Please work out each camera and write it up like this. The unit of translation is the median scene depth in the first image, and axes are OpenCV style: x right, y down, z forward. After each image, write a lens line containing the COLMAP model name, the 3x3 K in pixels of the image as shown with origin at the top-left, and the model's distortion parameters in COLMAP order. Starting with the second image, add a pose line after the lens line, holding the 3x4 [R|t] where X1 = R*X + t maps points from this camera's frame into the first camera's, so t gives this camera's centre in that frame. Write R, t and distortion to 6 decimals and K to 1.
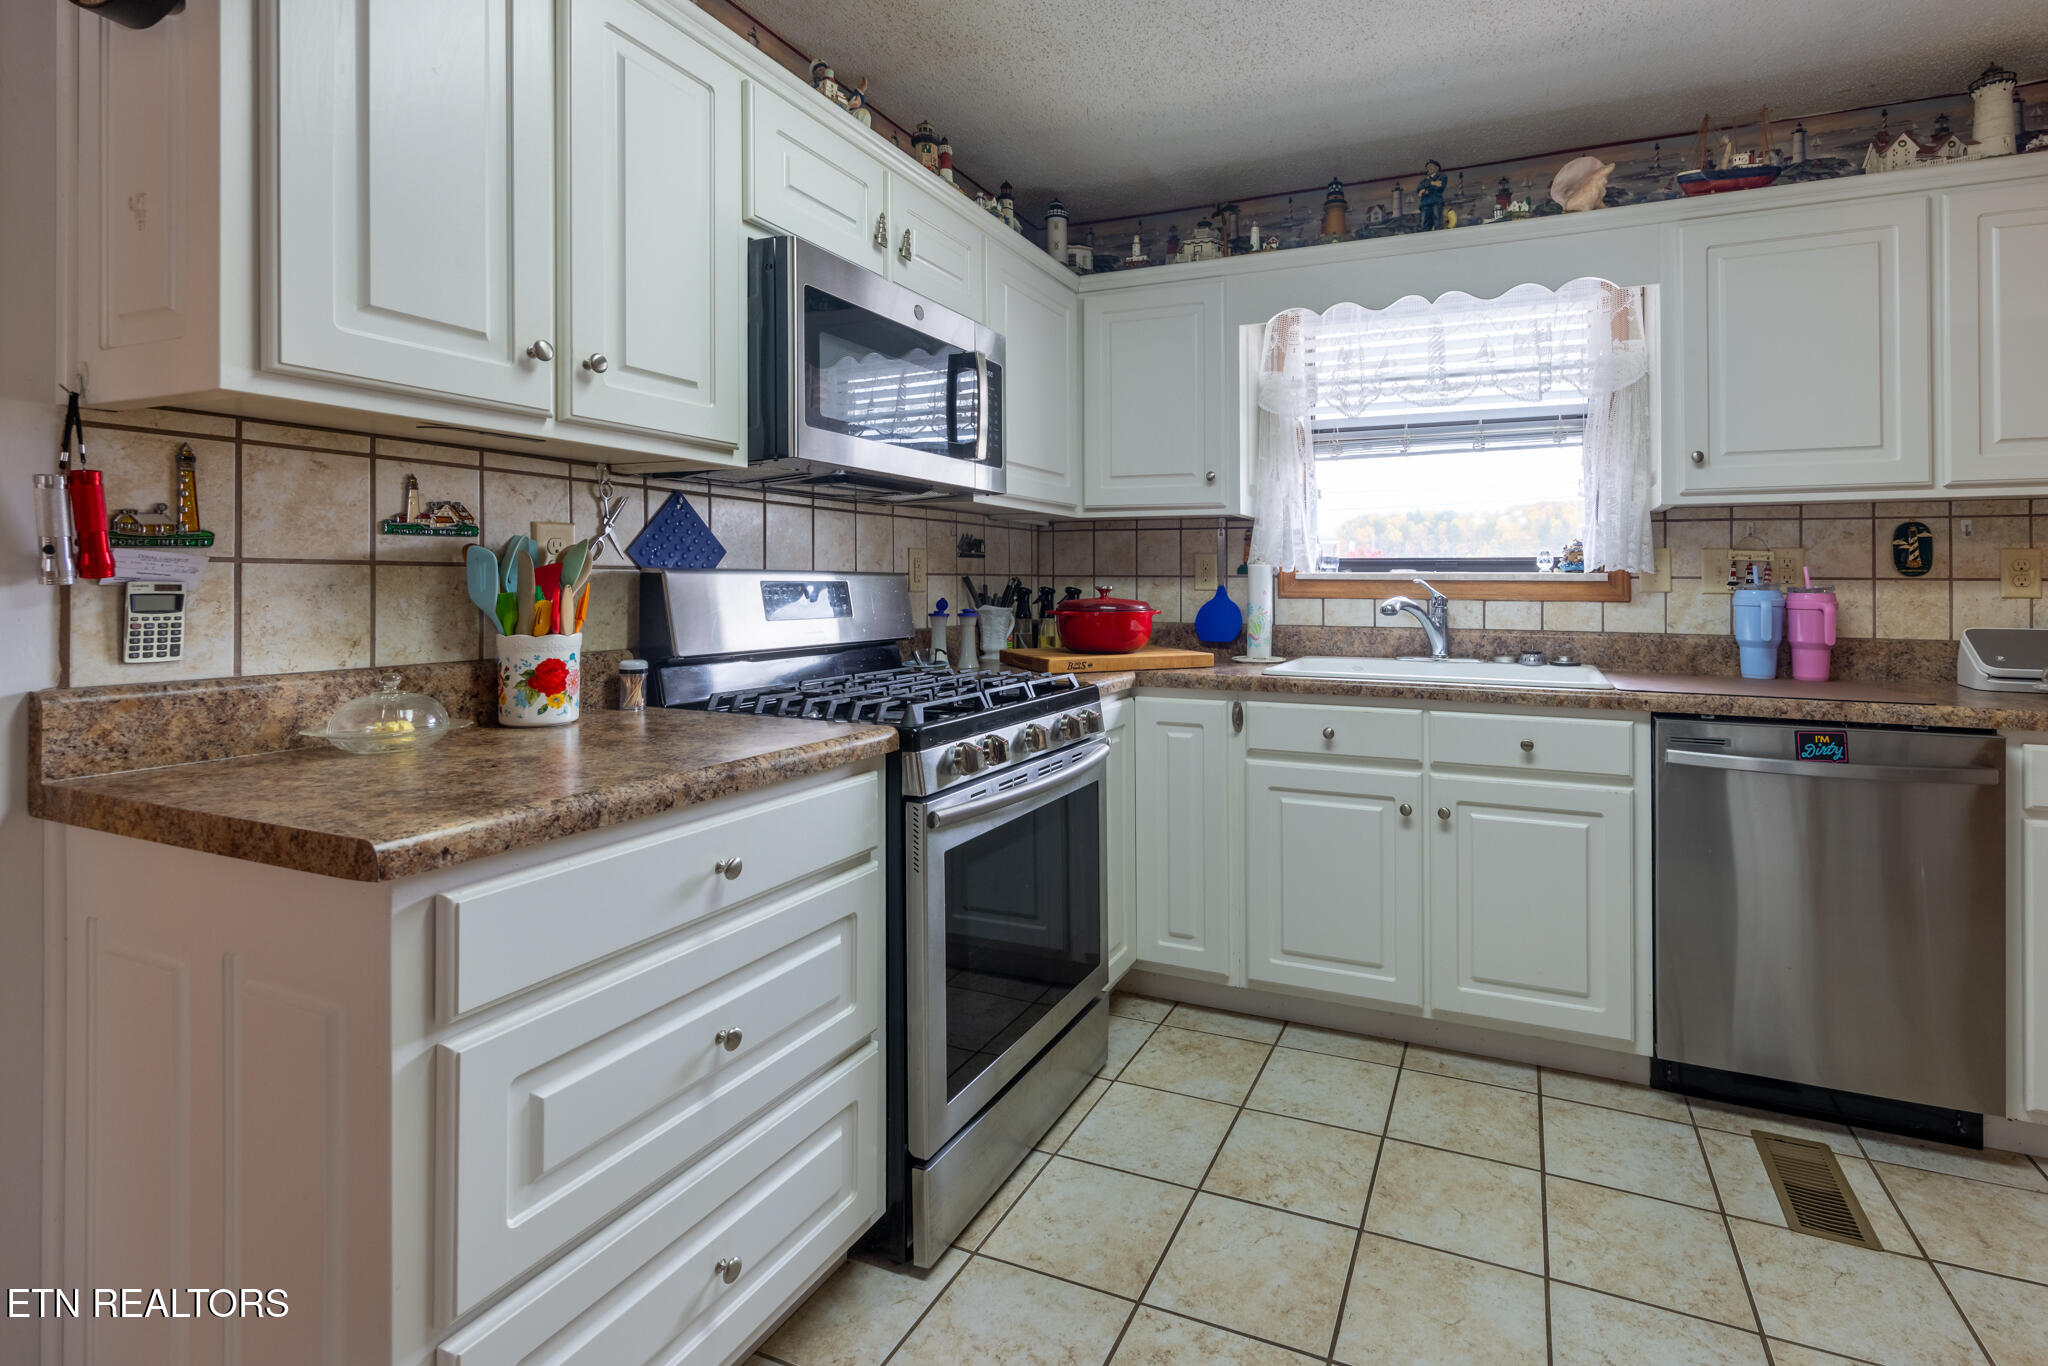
lens RADIAL K [[946.4, 0, 1145.3], [0, 946.4, 588.0], [0, 0, 1]] dist [0.001953, 0.000382]
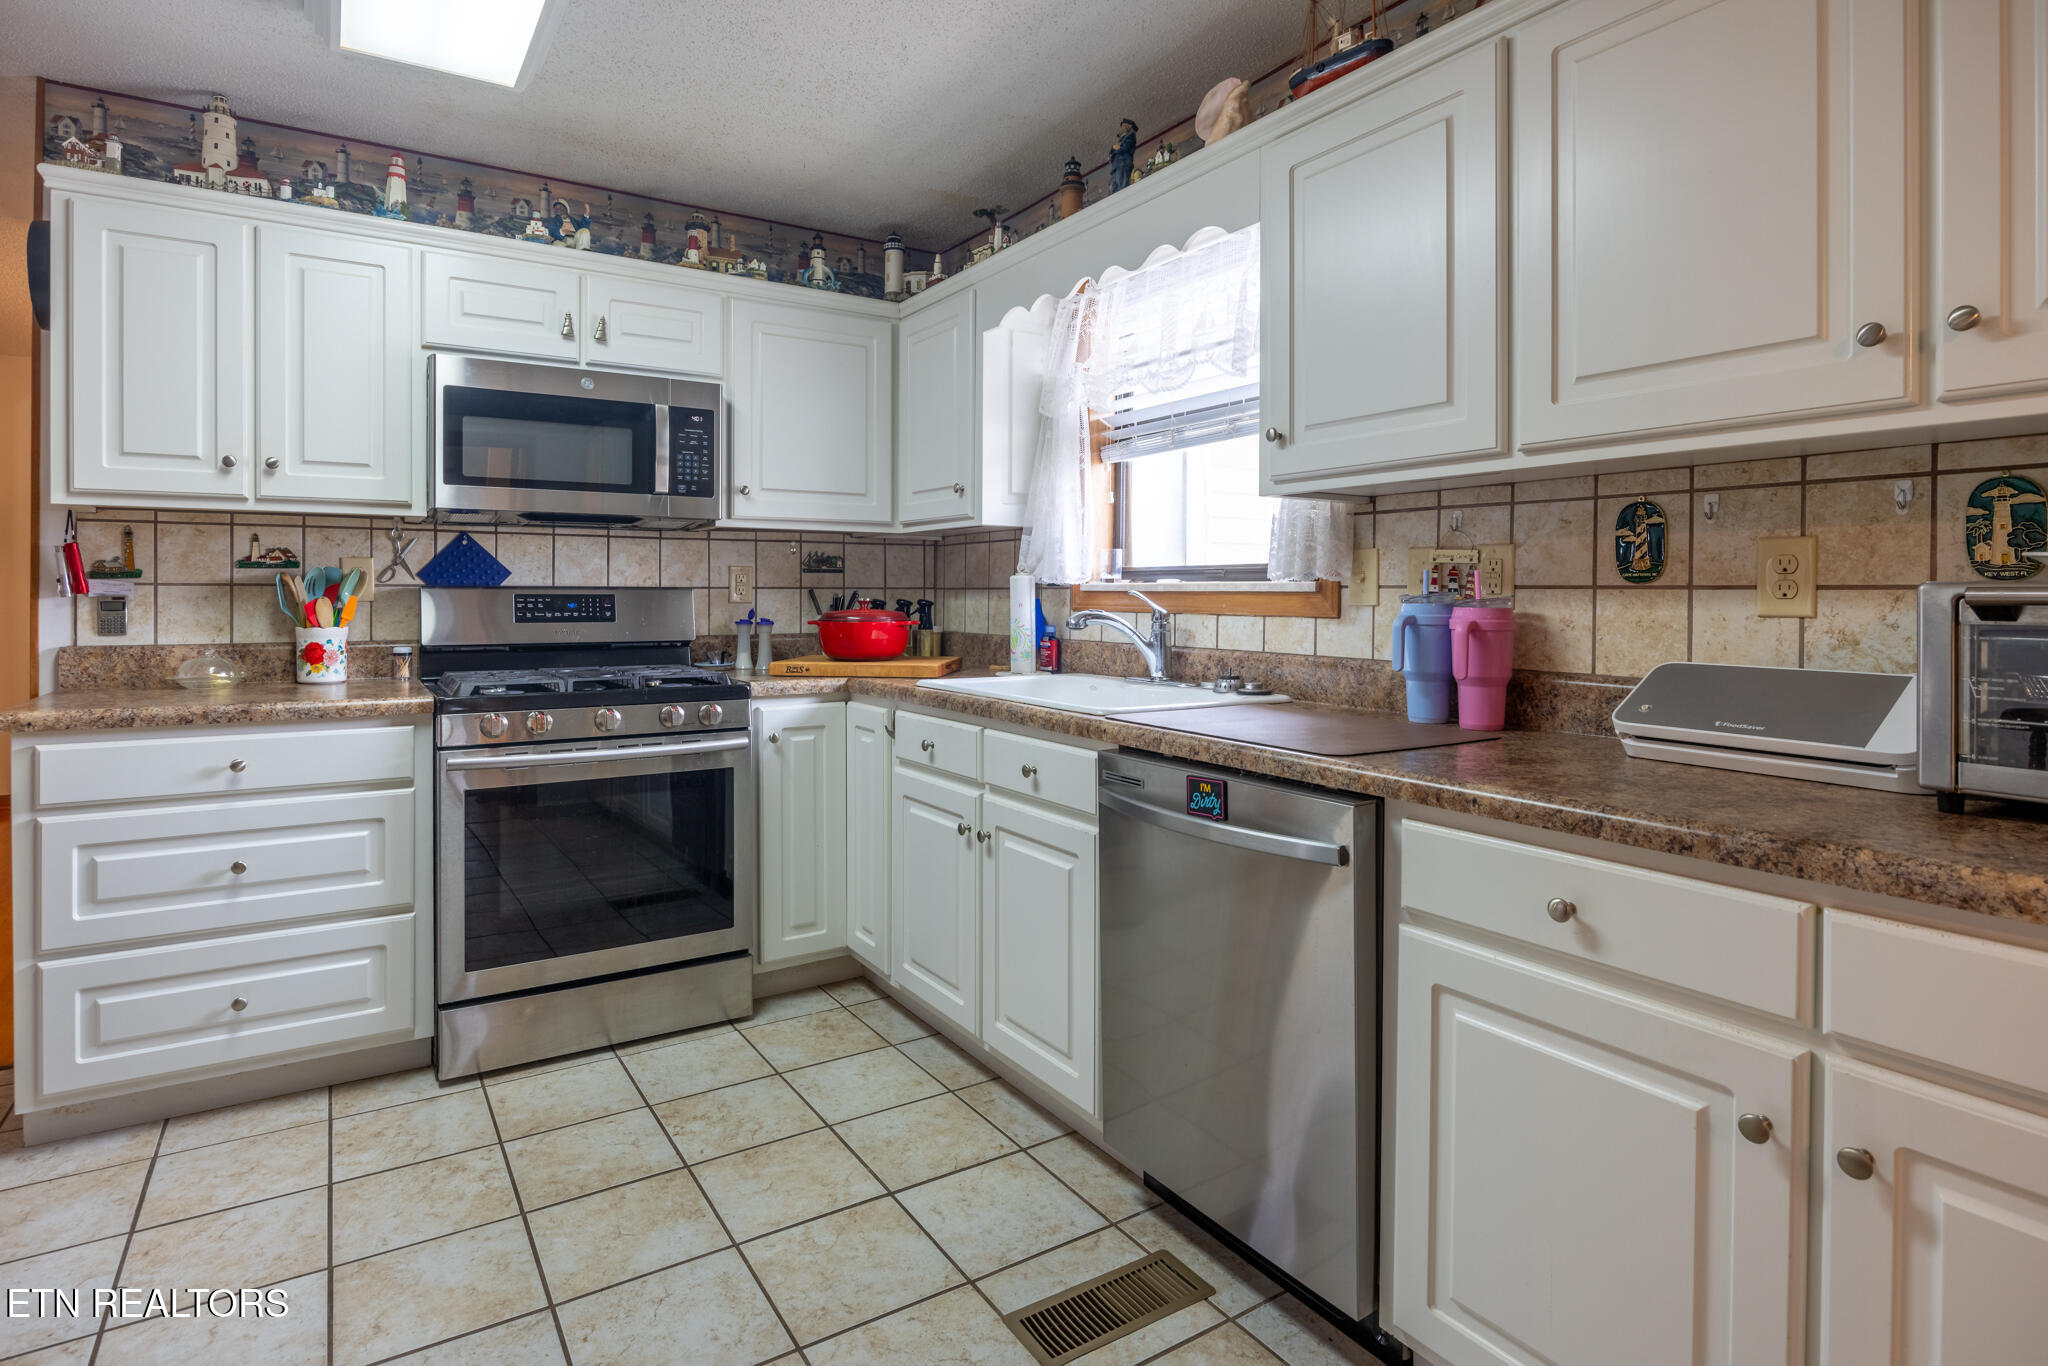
lens RADIAL K [[1067.6, 0, 1023.7], [0, 1067.6, 609.7], [0, 0, 1]] dist [-0.007177, -0.001306]
pose [[0.813757, 0.006262, -0.581172, 1.022238], [-0.001503, 0.999961, 0.008670, 0.000577], [0.581203, -0.006181, 0.813735, 0.160571]]
